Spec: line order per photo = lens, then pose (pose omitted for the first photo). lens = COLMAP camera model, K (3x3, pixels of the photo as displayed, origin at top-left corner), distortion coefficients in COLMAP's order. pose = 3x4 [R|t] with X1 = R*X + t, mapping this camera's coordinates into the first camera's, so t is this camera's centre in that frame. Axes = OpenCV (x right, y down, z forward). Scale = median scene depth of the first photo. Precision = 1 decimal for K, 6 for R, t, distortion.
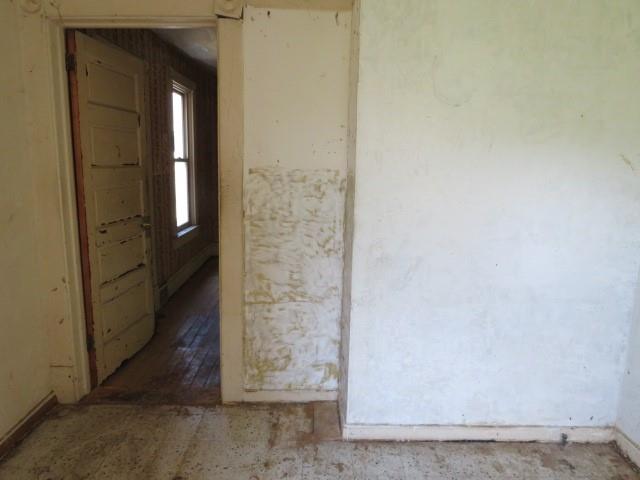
lens RADIAL K [[457.0, 0, 320.6], [0, 457.0, 239.5], [0, 0, 1]] dist [-0.022889, 0.008455]
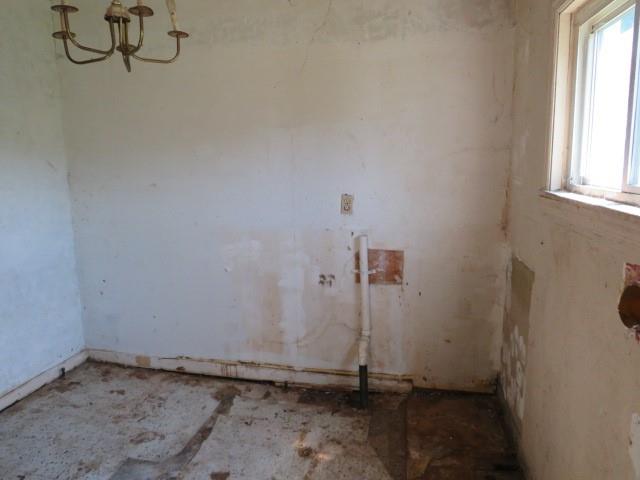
lens RADIAL K [[457.0, 0, 320.1], [0, 457.0, 240.1], [0, 0, 1]] dist [-0.022889, 0.008455]
pose [[0.213056, -0.189408, 0.958505, -0.518645], [0.193533, 0.969772, 0.148617, 0.008194], [-0.957681, 0.153838, 0.243273, -0.123190]]
